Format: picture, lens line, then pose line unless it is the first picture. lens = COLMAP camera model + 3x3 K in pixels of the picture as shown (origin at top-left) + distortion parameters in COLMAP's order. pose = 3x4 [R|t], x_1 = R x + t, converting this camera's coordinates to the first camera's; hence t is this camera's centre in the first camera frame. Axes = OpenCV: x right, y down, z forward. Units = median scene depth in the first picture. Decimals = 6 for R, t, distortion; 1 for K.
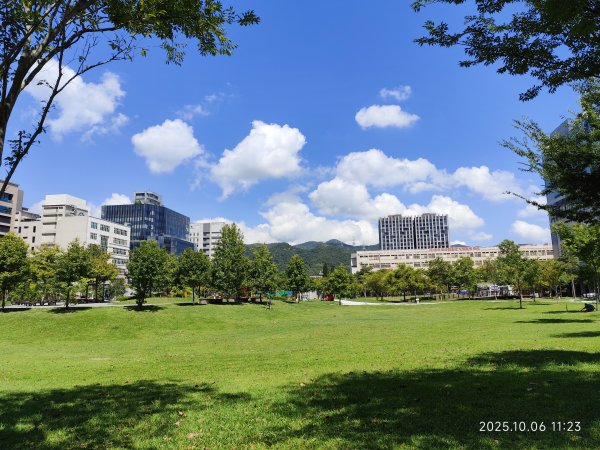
lens RADIAL K [[457.6, 0, 300.0], [0, 457.6, 225.0], [0, 0, 1]] dist [0.041027, -0.005688]
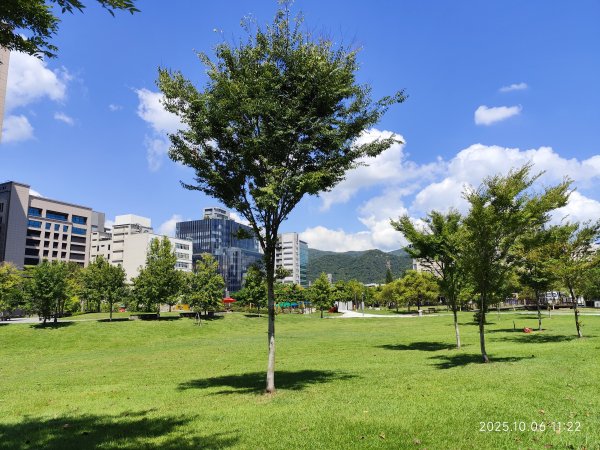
lens RADIAL K [[457.2, 0, 300.0], [0, 457.2, 225.0], [0, 0, 1]] dist [0.082336, 0.000868]
pose [[0.969185, -0.050973, -0.241002, 0.125865], [0.046939, 0.998645, -0.022453, 0.002027], [0.241820, 0.010448, 0.970265, 0.033673]]
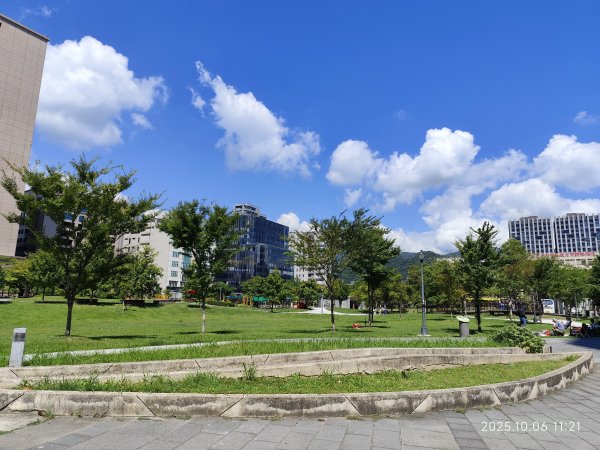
lens RADIAL K [[457.6, 0, 300.0], [0, 457.6, 225.0], [0, 0, 1]] dist [0.041027, -0.005688]
pose [[0.917942, -0.031445, -0.395467, 0.250182], [0.022952, 0.999393, -0.026191, 0.010088], [0.396050, 0.014965, 0.918107, 0.068642]]
